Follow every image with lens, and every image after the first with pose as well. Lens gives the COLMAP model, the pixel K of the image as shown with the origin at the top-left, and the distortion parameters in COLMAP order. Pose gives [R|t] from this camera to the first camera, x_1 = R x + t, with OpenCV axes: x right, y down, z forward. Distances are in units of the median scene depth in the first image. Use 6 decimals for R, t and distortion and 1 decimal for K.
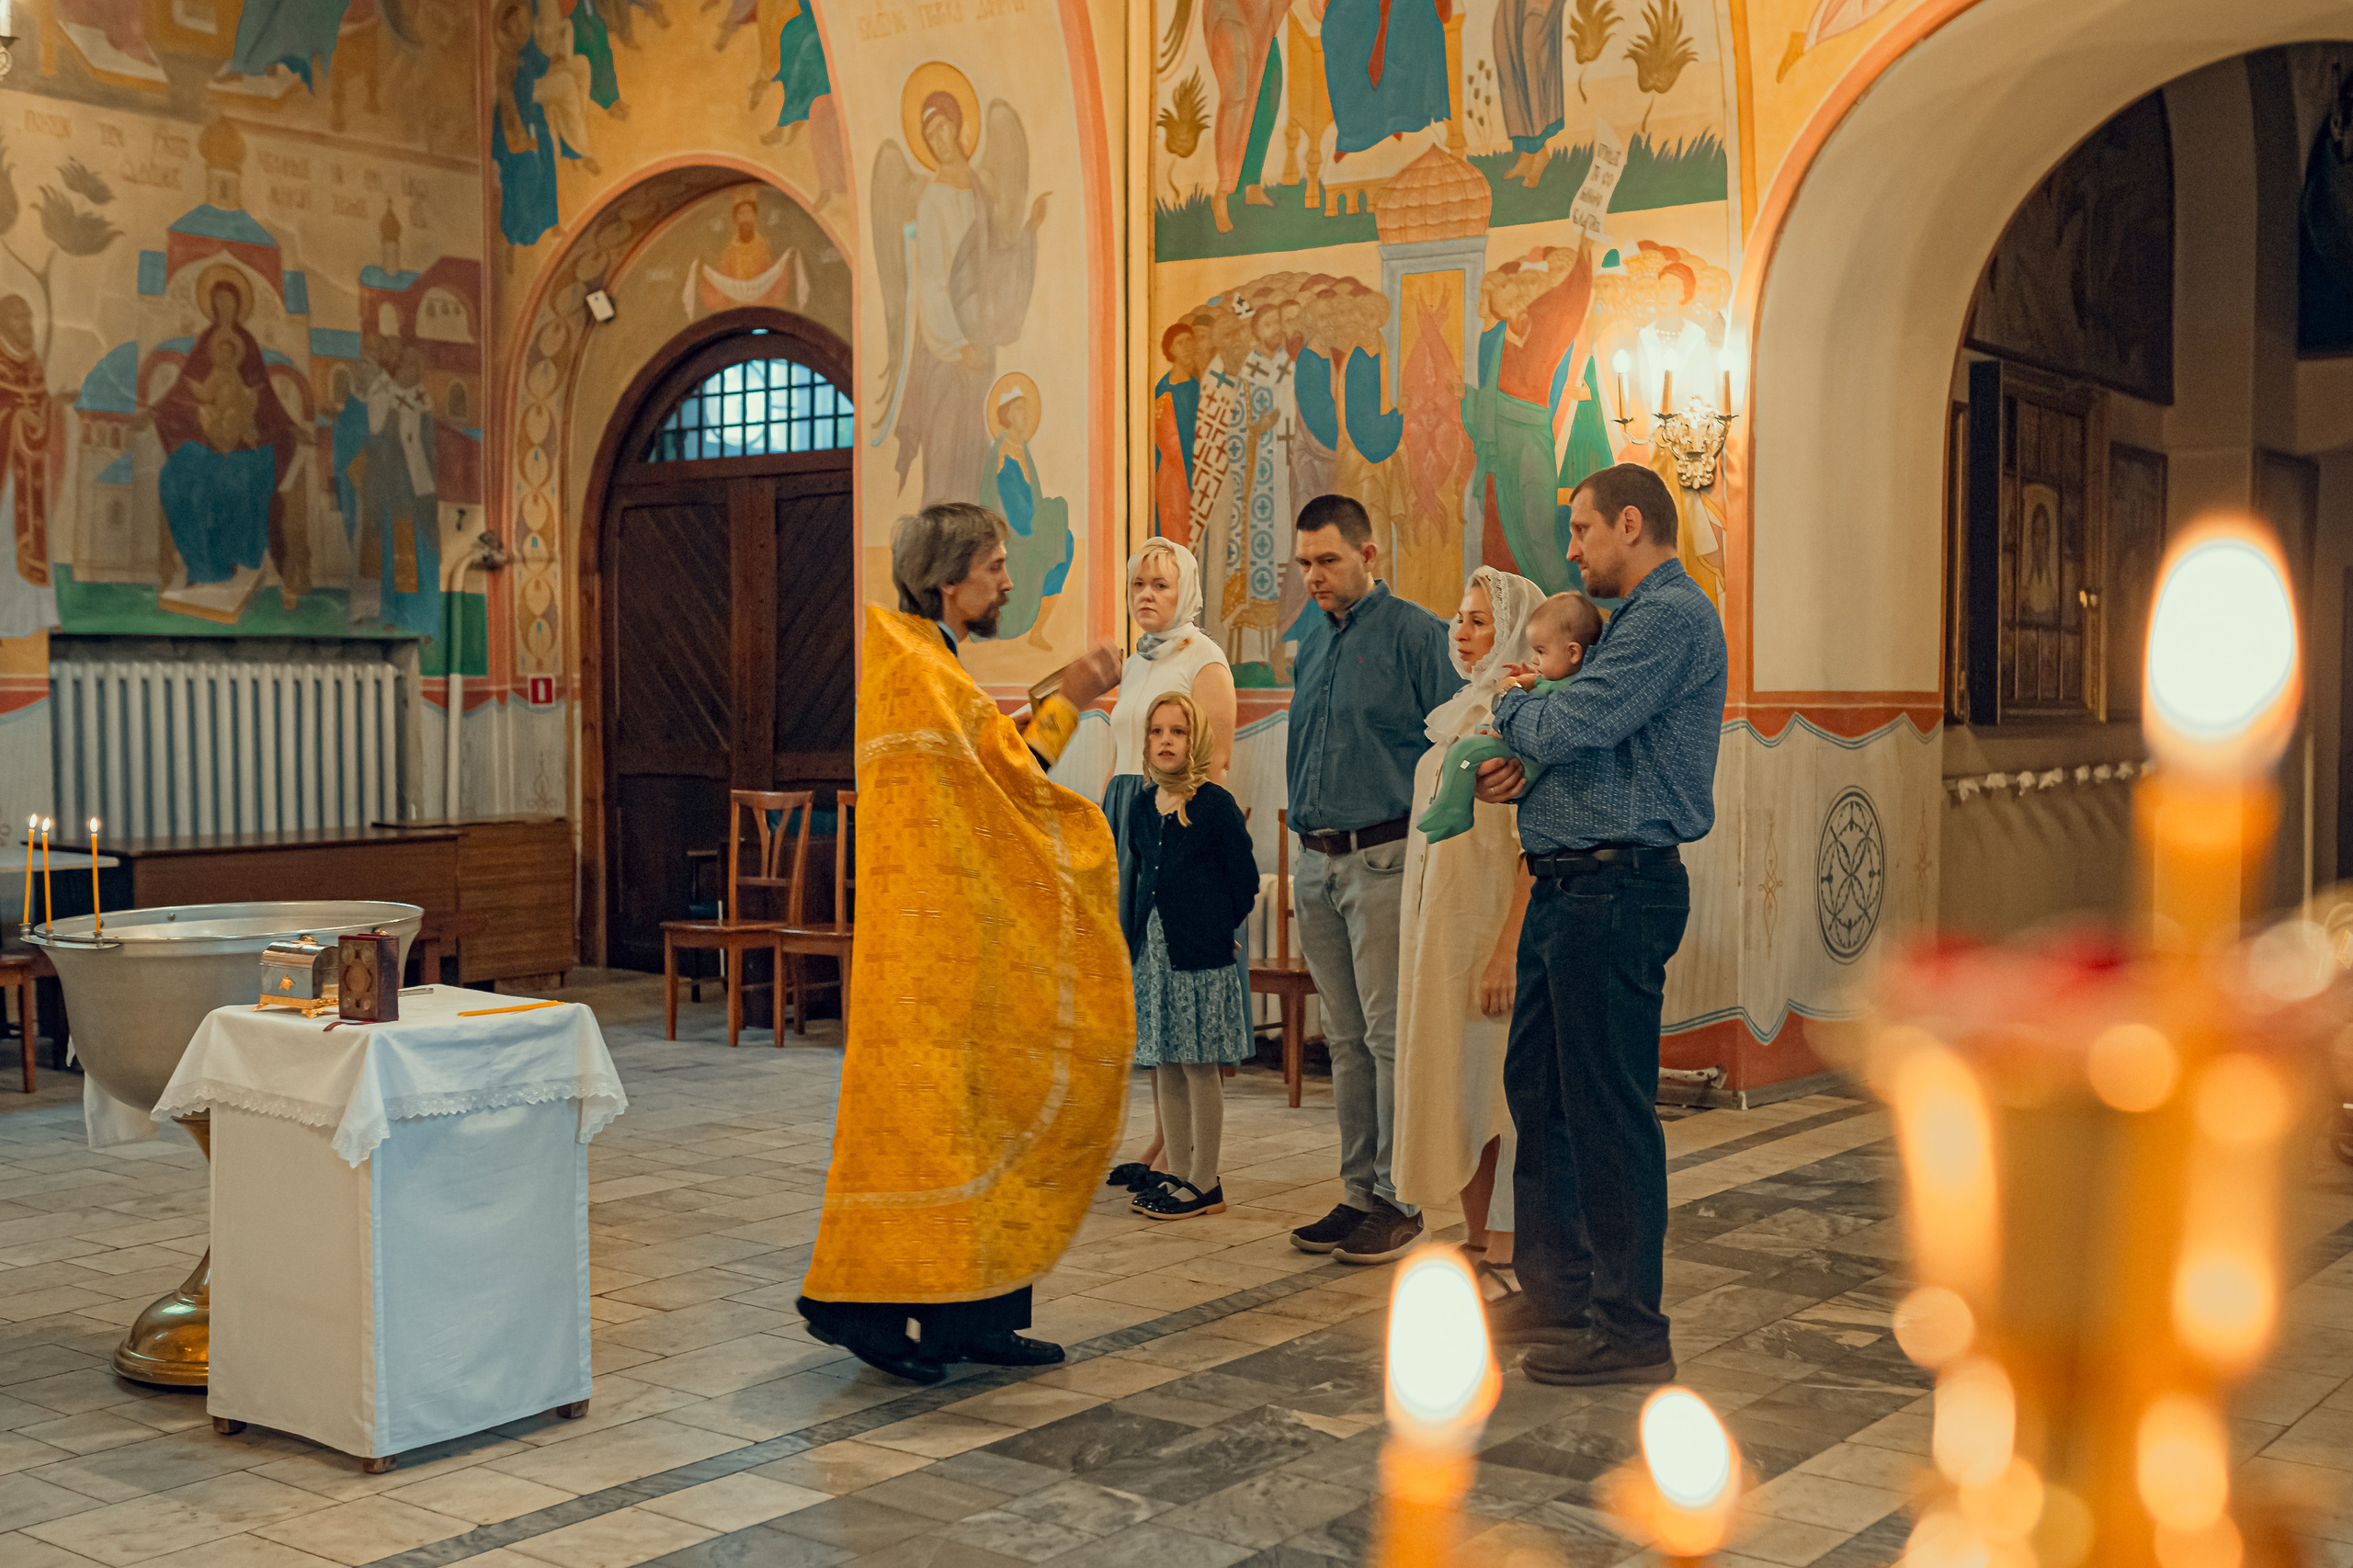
lens RADIAL K [[2611.9, 0, 1176.5], [0, 2611.9, 784.0], [0, 0, 1]] dist [-0.008199, 0.026548]
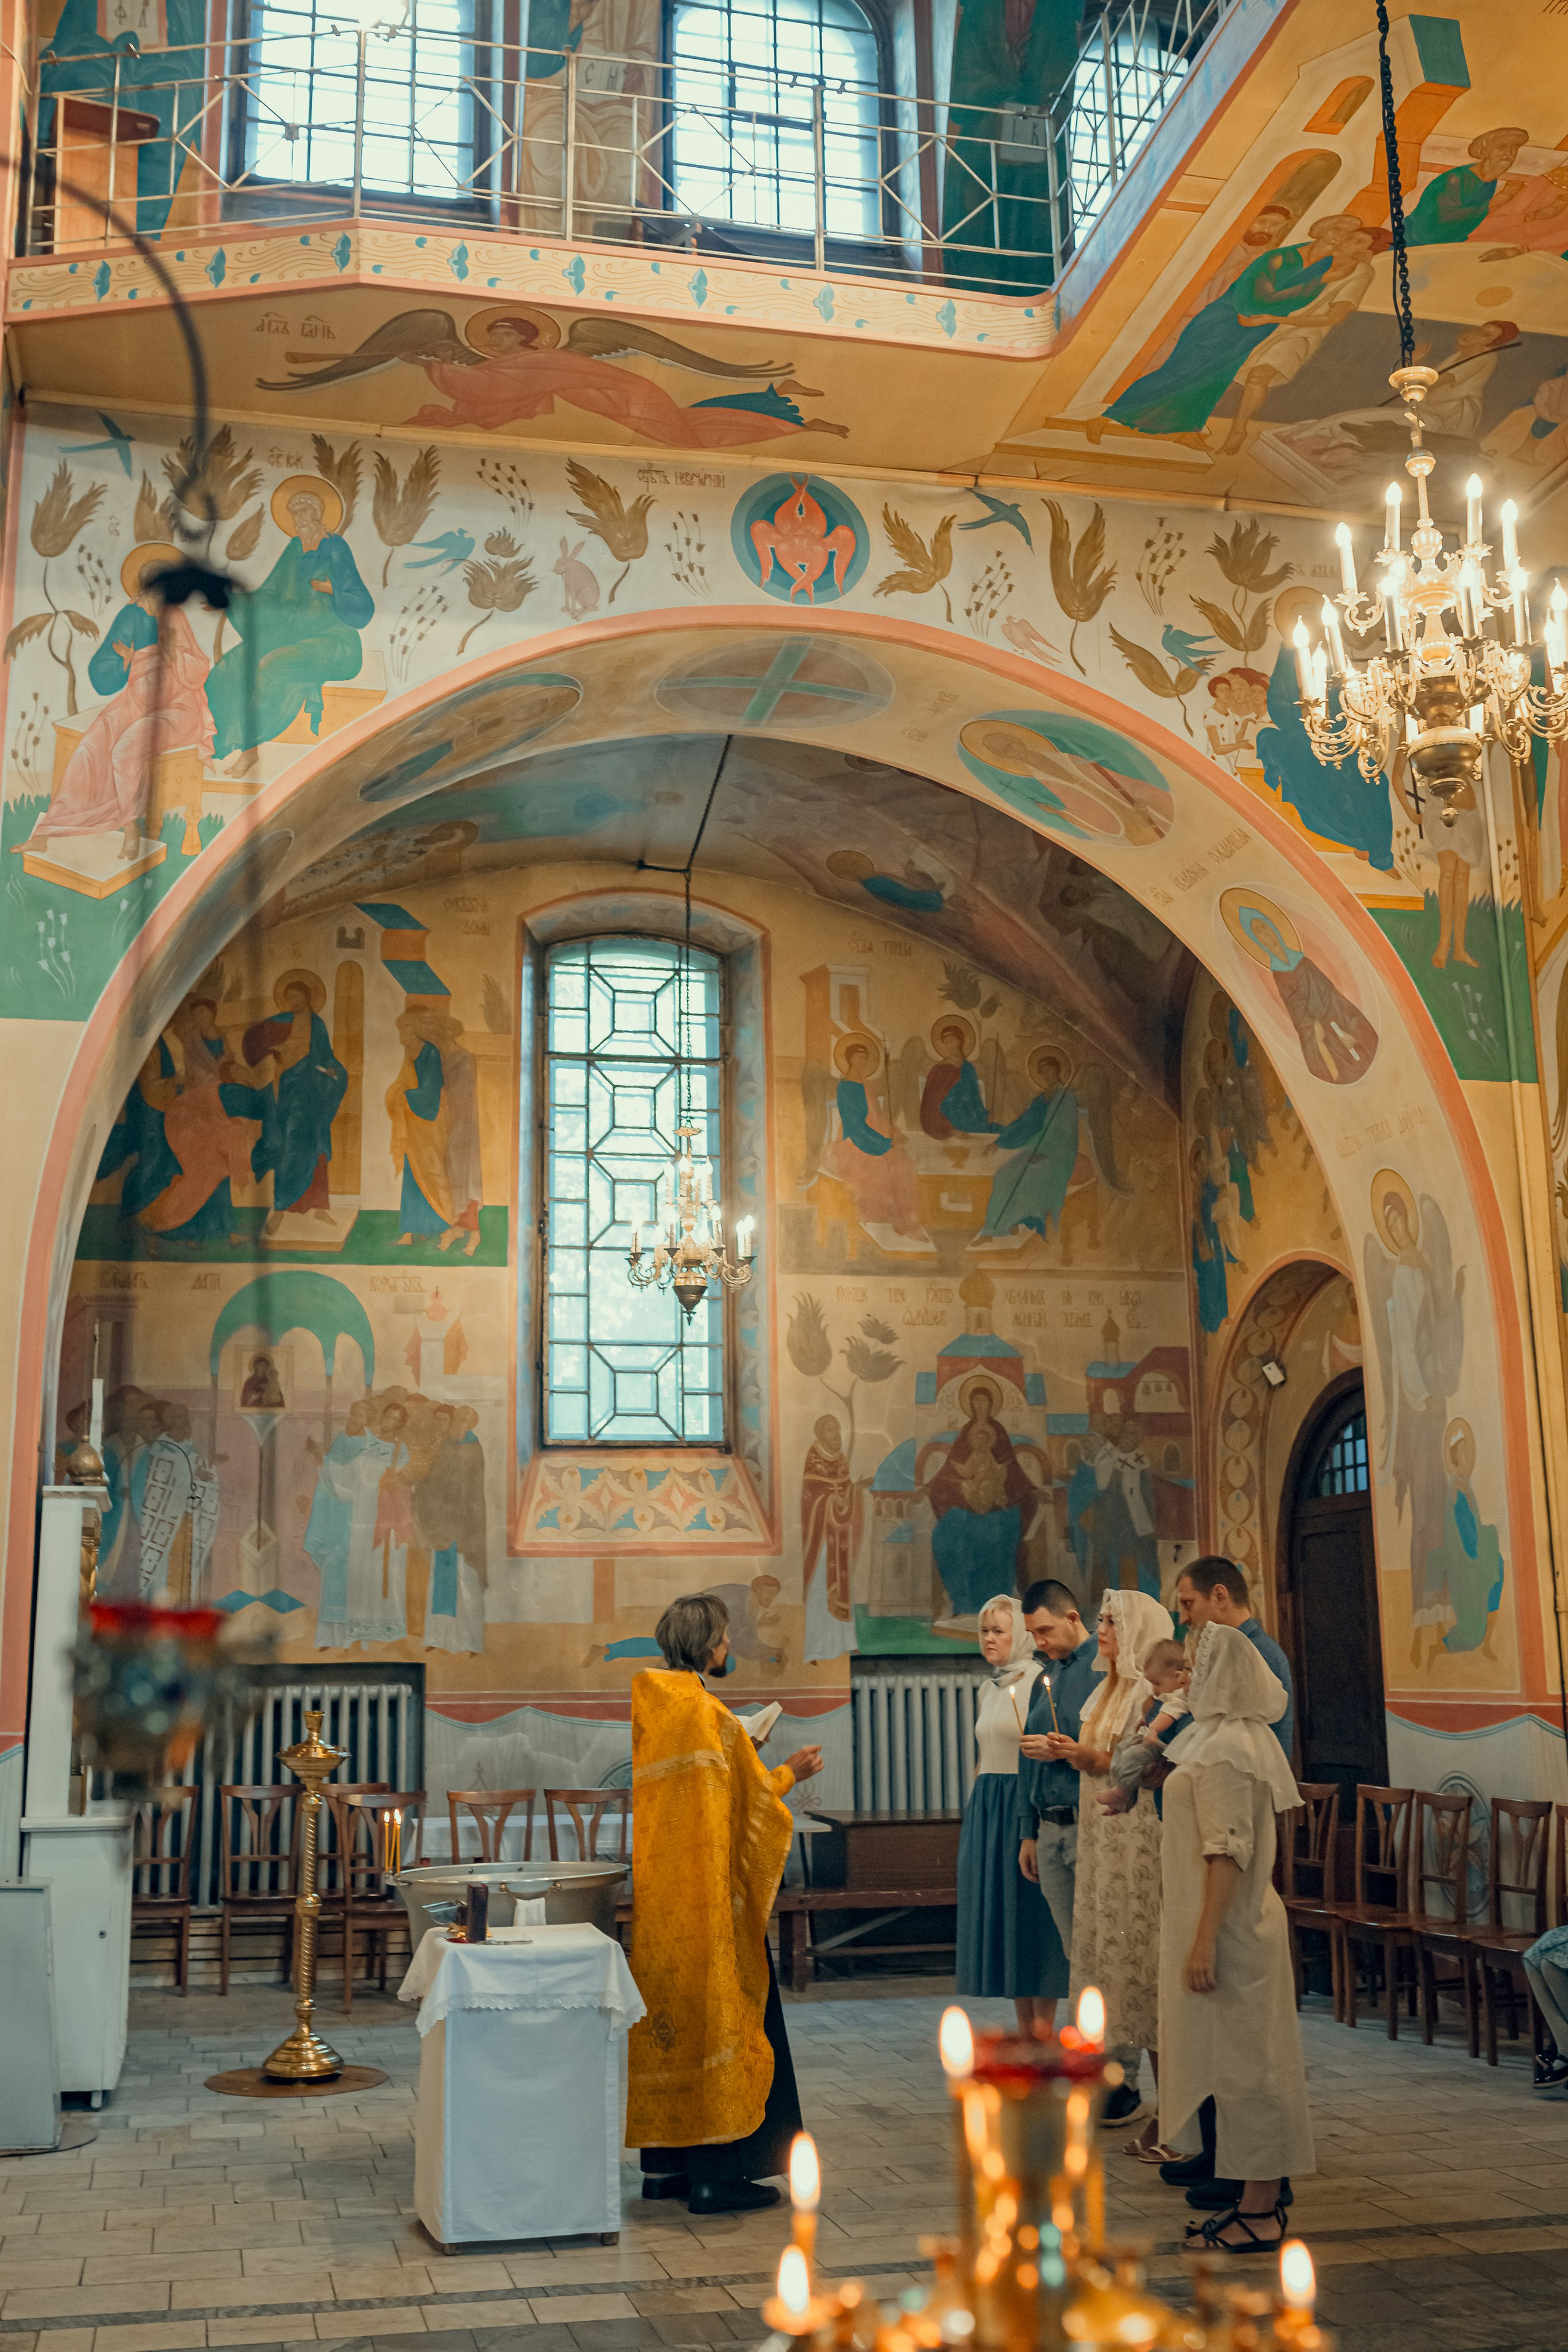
lens RADIAL K [[2420.7, 0, 783.5], [0, 2420.7, 1116.4], [0, 0, 1]] dist [0.023825, 0.014774]
pose [[0.752393, -0.157017, -0.639727, 0.389066], [-0.009372, 0.968525, -0.248740, -0.013441], [0.658648, 0.193146, 0.727240, -0.017681]]
